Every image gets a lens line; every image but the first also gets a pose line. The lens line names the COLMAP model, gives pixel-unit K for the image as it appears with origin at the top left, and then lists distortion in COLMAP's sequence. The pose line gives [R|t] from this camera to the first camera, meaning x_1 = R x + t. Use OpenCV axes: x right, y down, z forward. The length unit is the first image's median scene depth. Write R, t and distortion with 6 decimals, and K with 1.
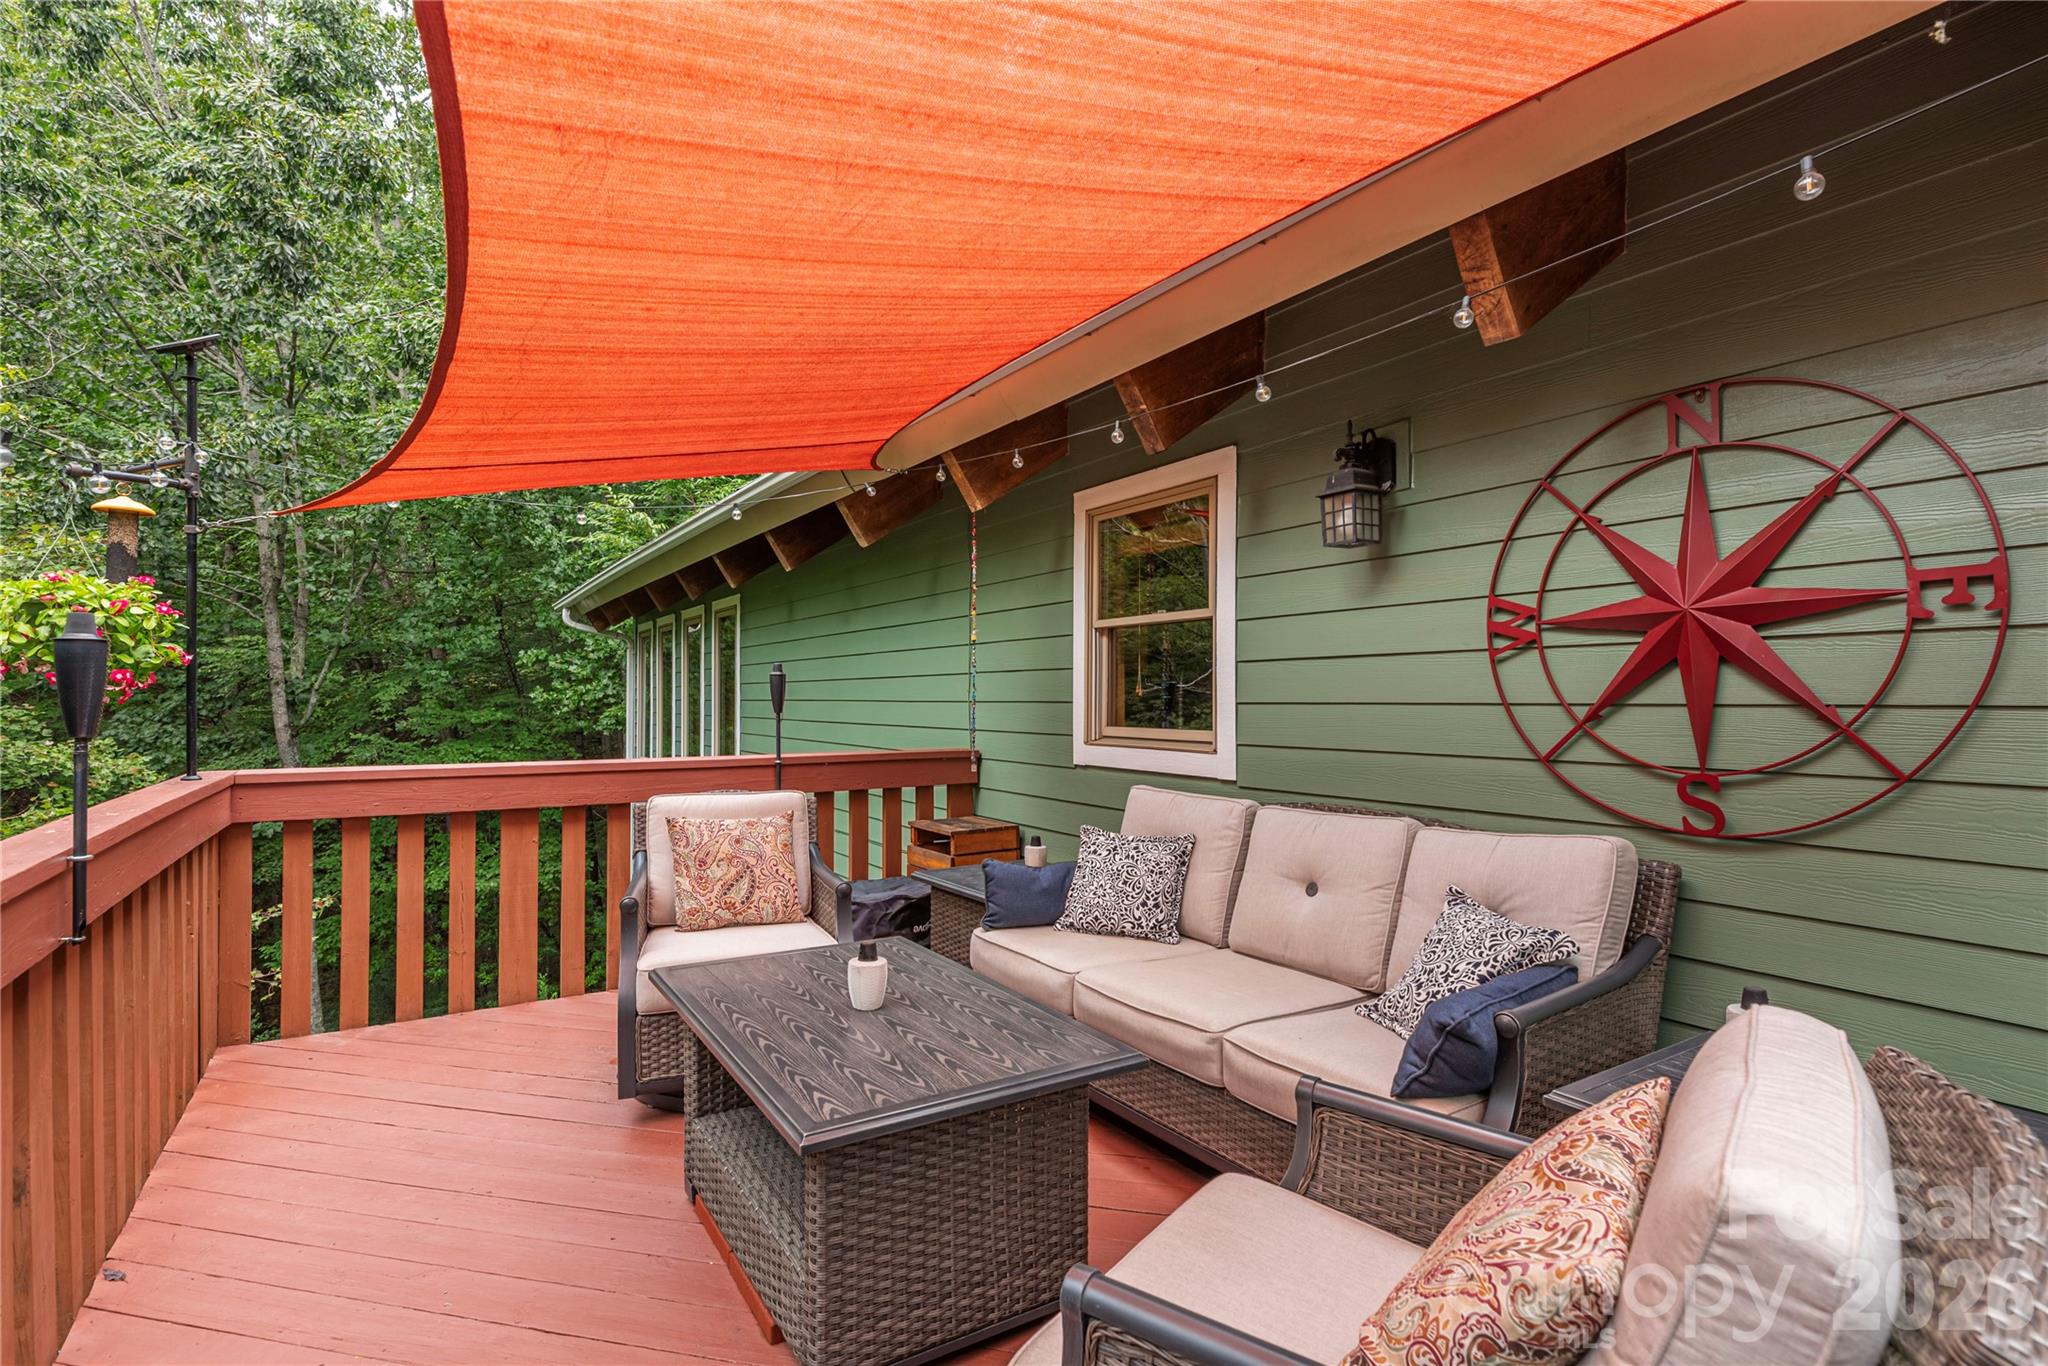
lens RADIAL K [[980.7, 0, 1022.3], [0, 980.7, 692.0], [0, 0, 1]] dist [0.001276, -0.000032]
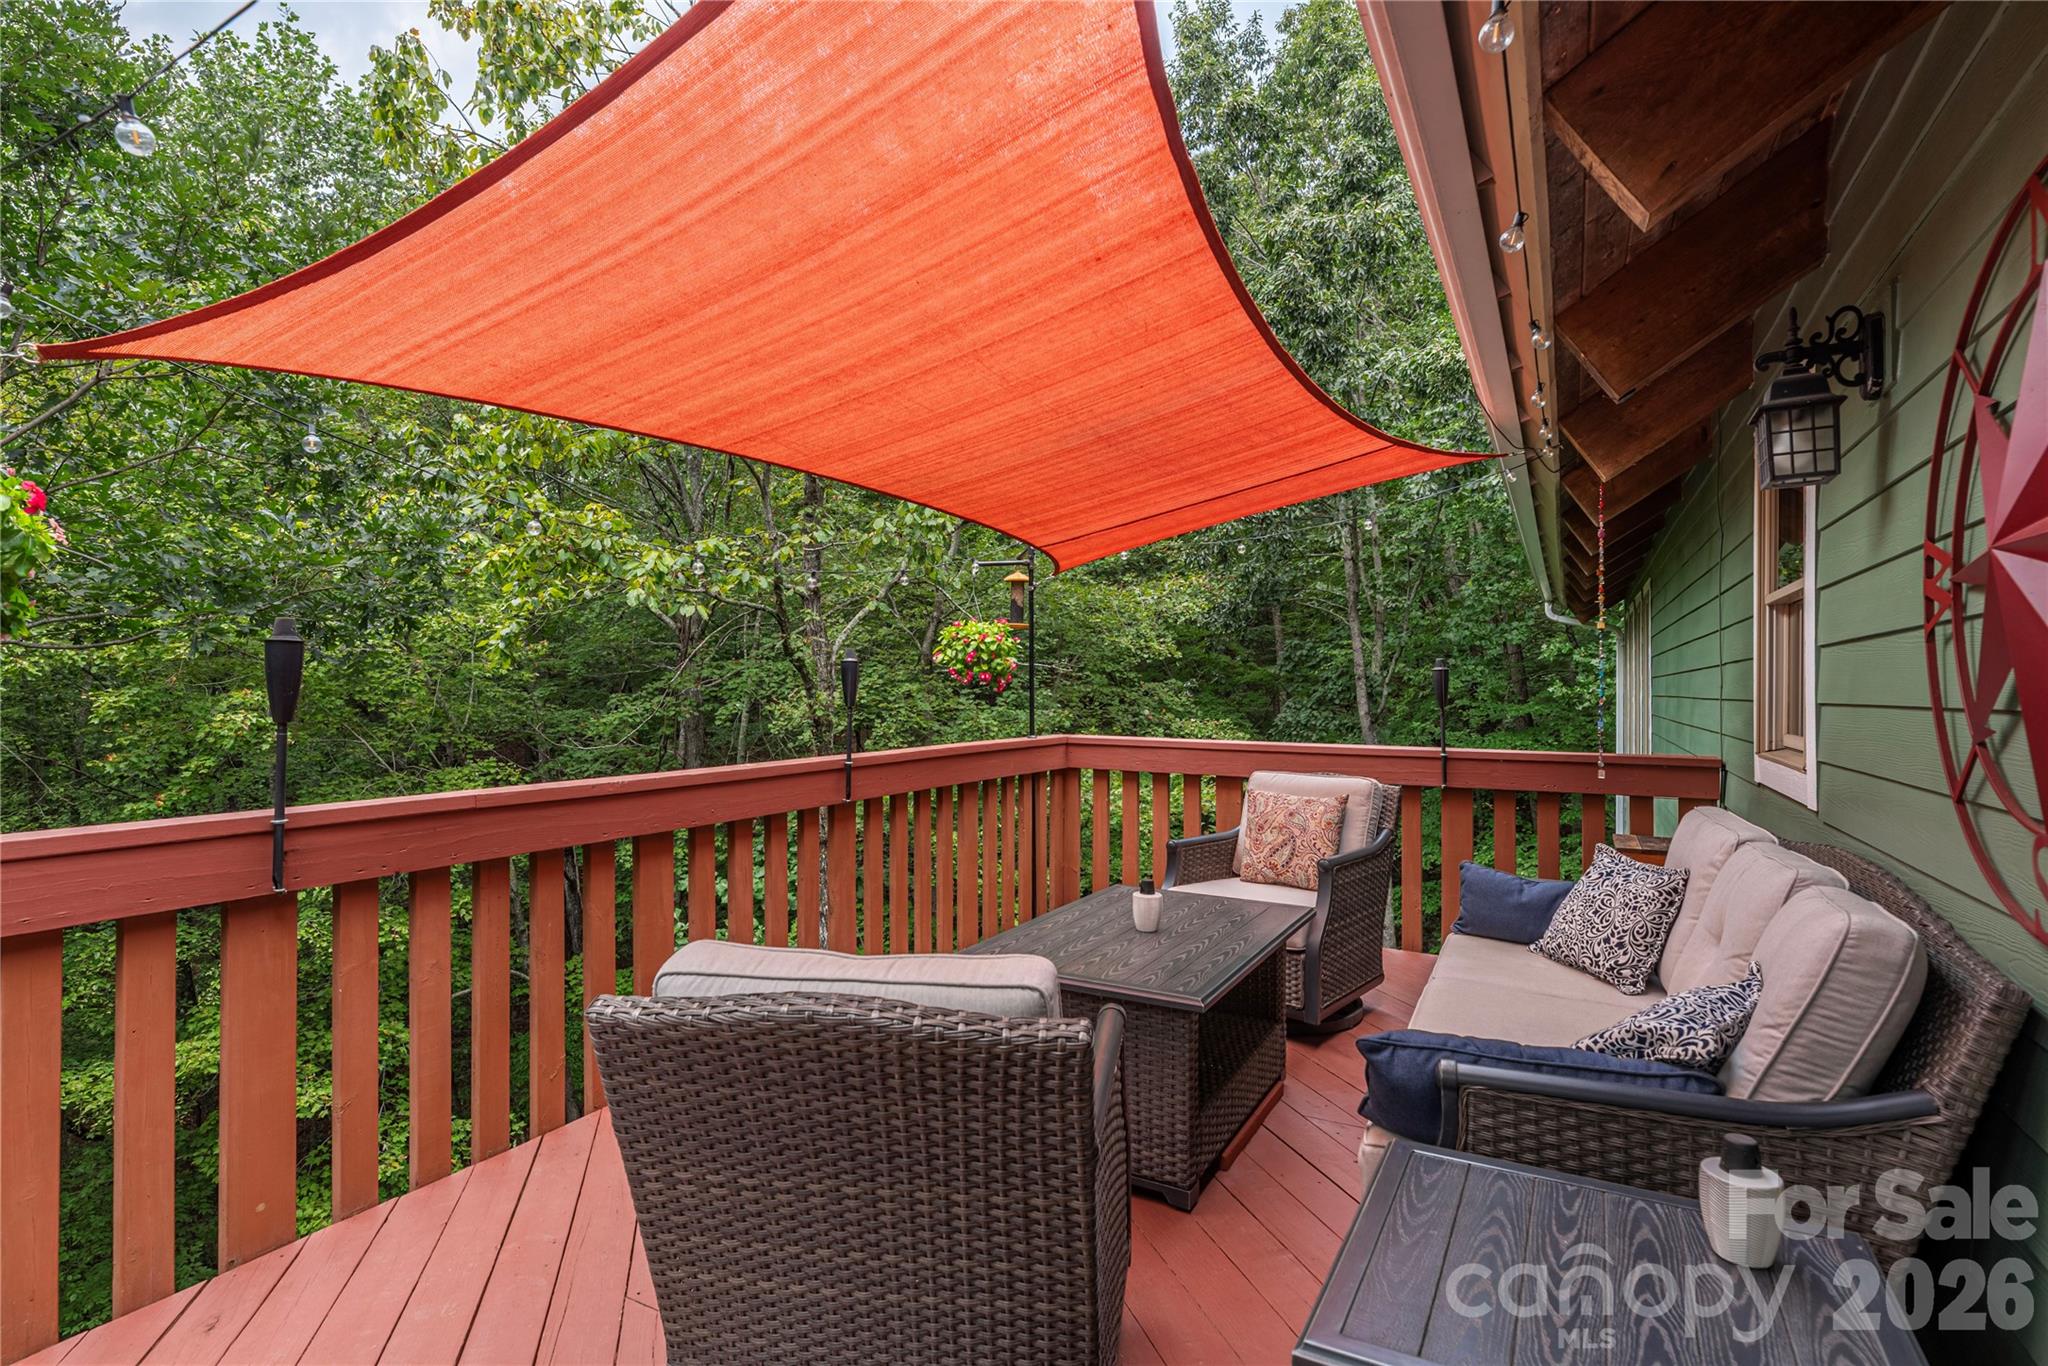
lens RADIAL K [[1012.0, 0, 1024.0], [0, 1012.0, 683.0], [0, 0, 1]] dist [-0.000666, -0.000100]
pose [[0.489388, 0.000295, -0.872066, 0.468114], [-0.002661, 0.999996, -0.001155, -0.001686], [0.872062, 0.002886, 0.489387, 0.101505]]
